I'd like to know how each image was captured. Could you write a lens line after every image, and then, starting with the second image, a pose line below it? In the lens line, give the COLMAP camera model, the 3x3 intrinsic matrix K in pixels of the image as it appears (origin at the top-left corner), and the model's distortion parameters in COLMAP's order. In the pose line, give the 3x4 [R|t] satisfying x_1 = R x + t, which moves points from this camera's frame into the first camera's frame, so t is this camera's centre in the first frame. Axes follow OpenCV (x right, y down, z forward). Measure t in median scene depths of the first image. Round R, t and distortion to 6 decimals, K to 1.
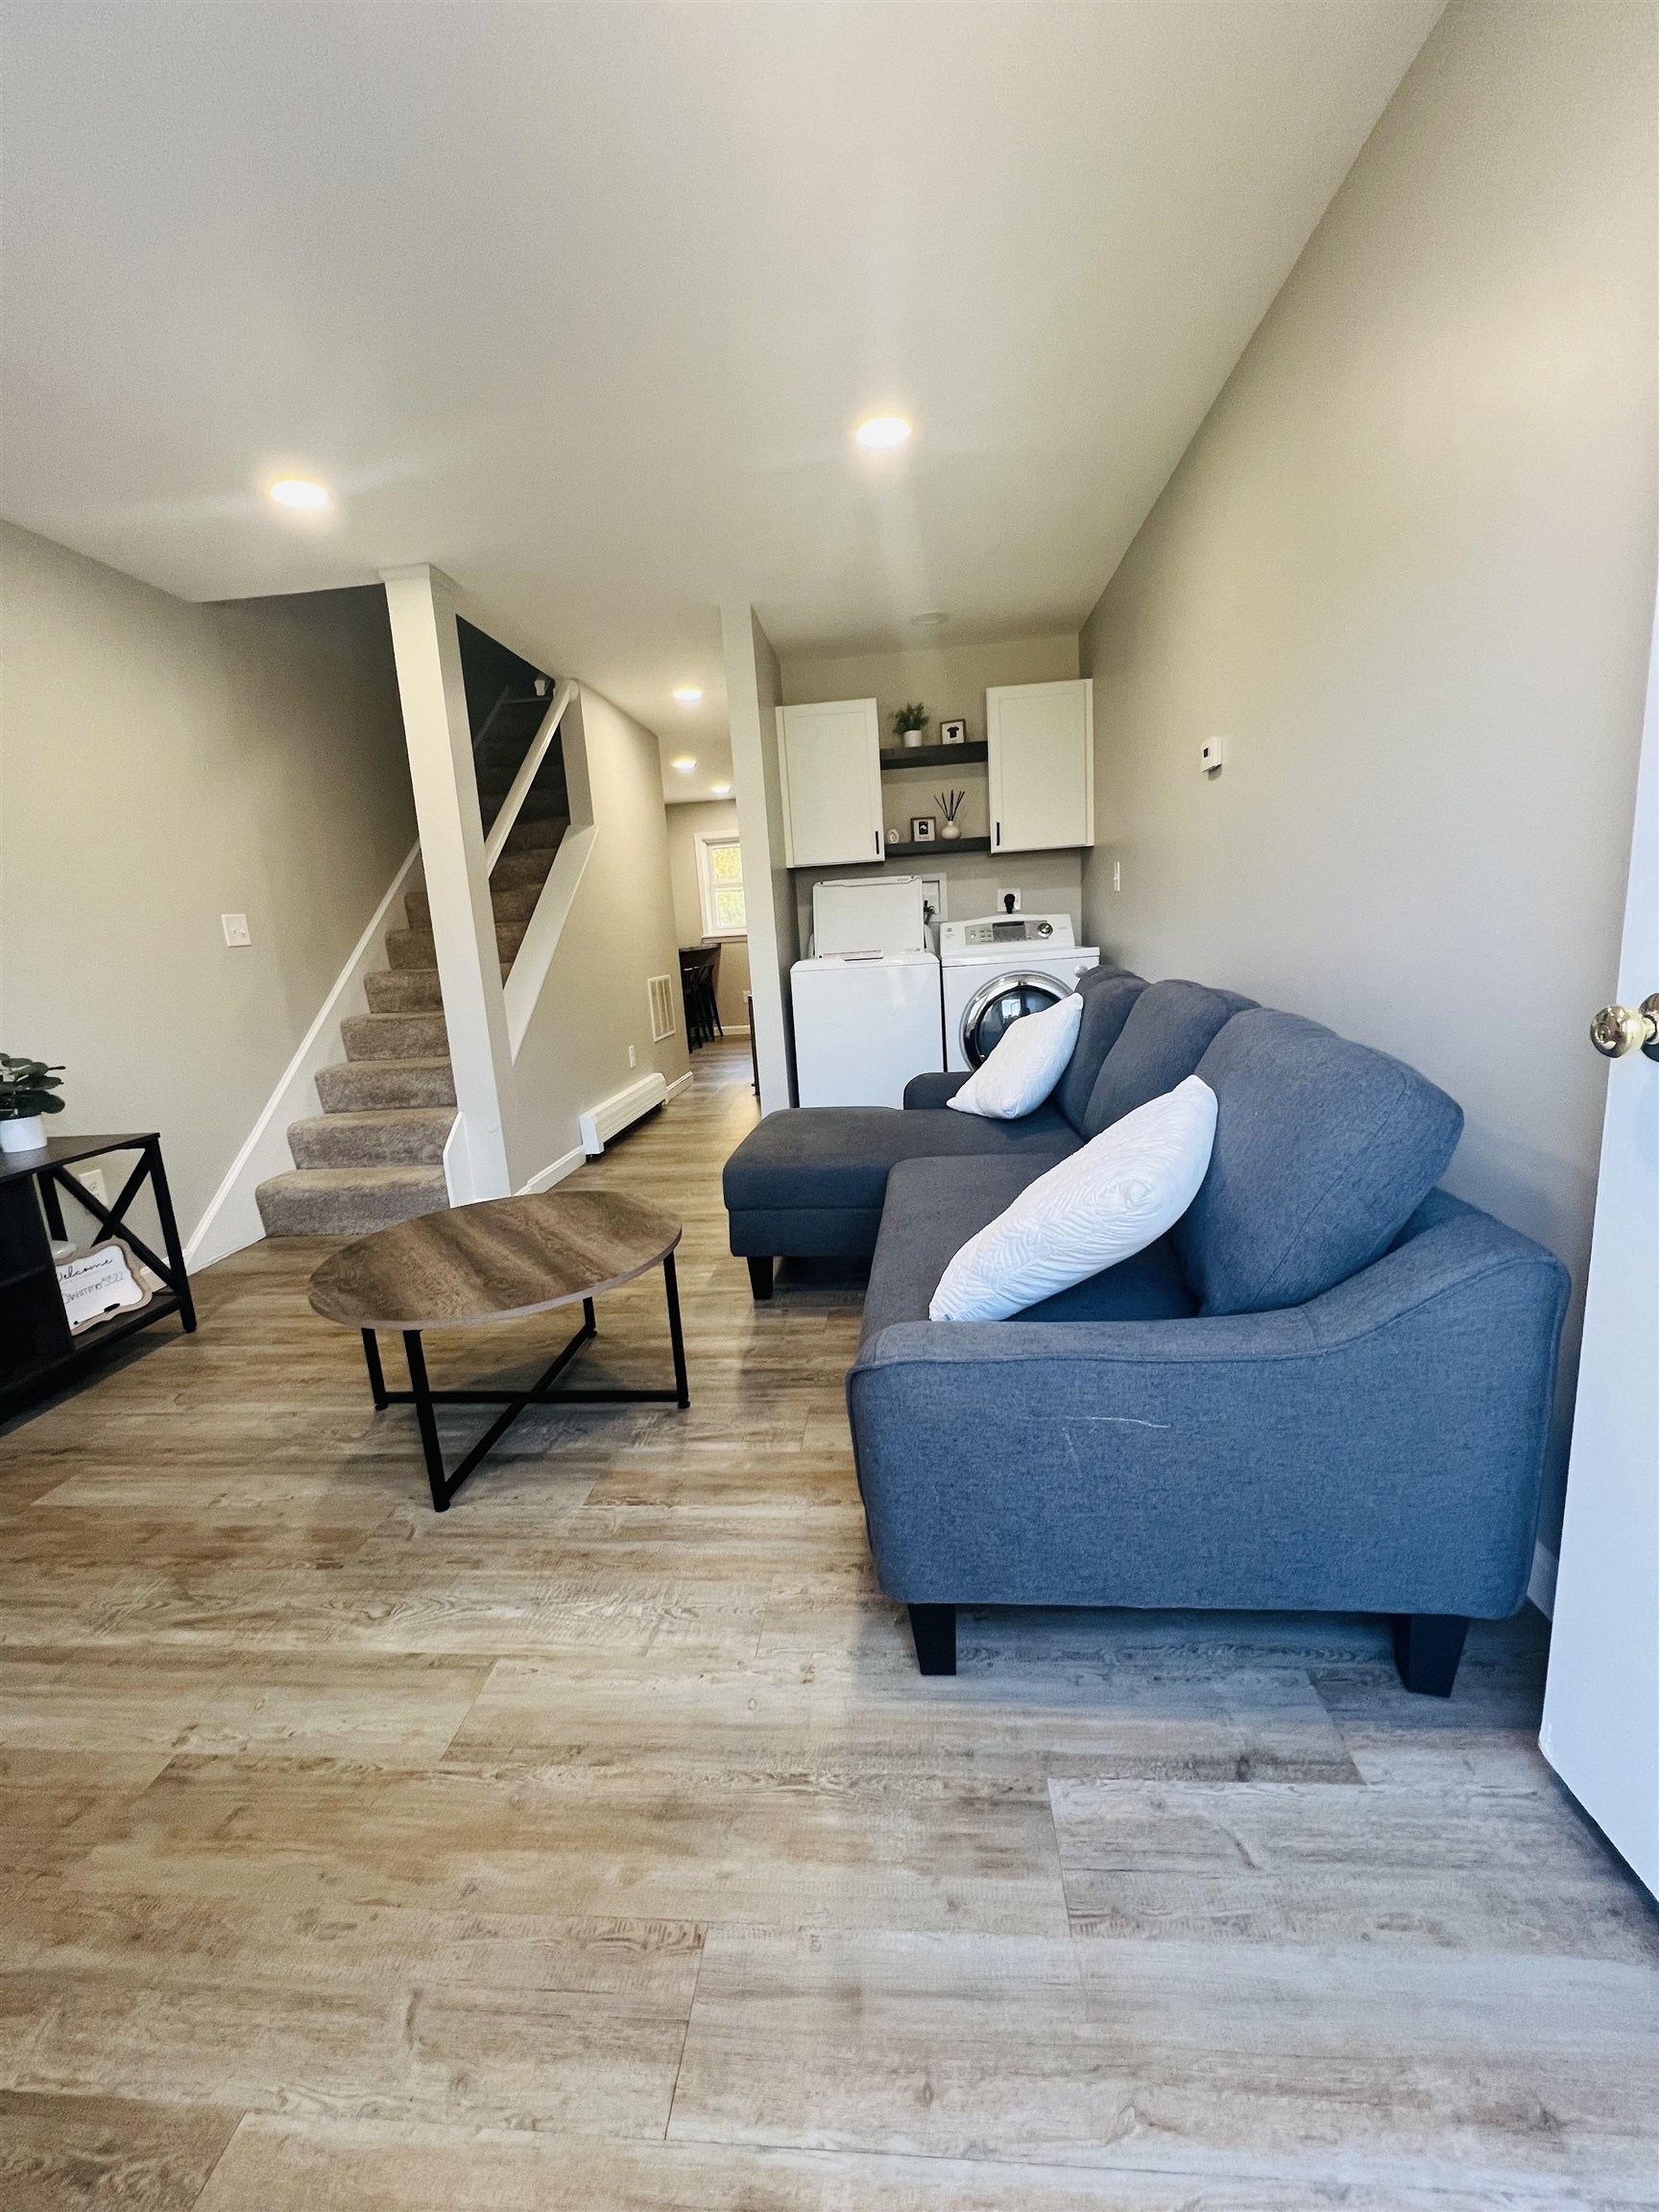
lens RADIAL K [[882.0, 0, 835.9], [0, 882.0, 1104.4], [0, 0, 1]] dist [0.000086, 0.000376]
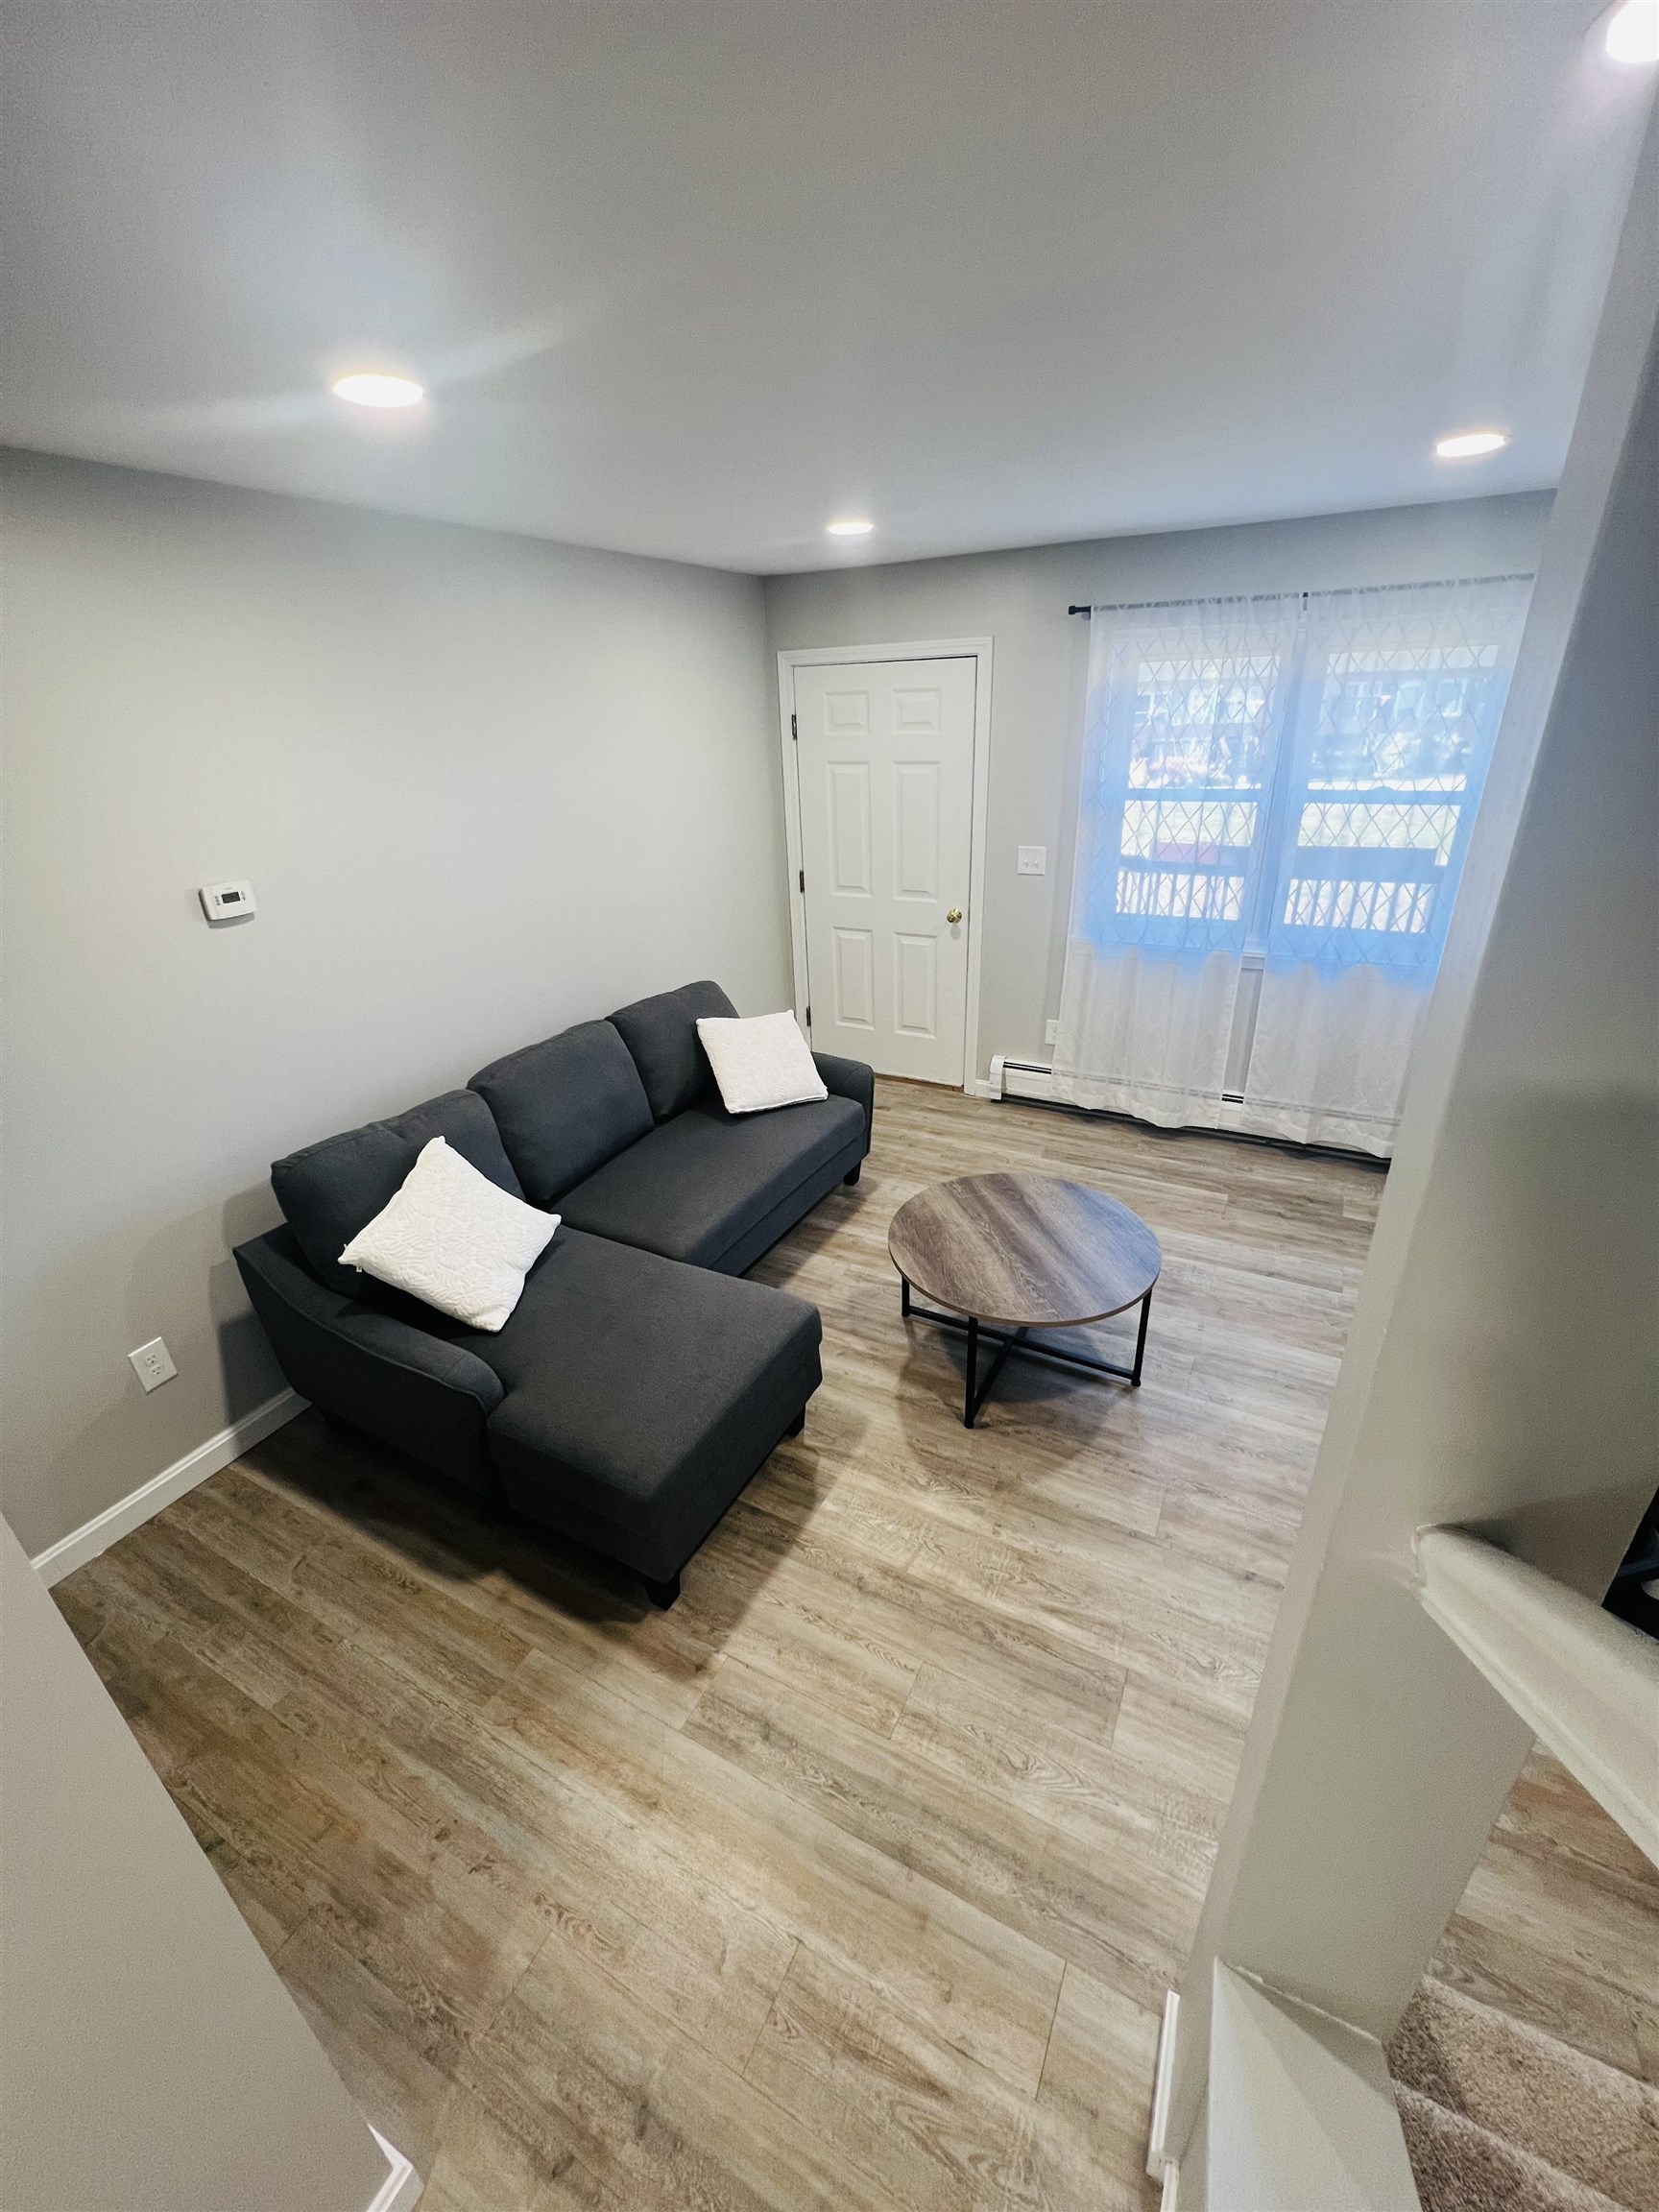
lens RADIAL K [[882.0, 0, 835.9], [0, 882.0, 1104.4], [0, 0, 1]] dist [0.000086, 0.000376]
pose [[-0.919258, -0.068941, 0.387572, -0.664835], [0.166818, 0.823553, 0.542156, -0.820779], [-0.356563, 0.563035, -0.745557, 2.120331]]
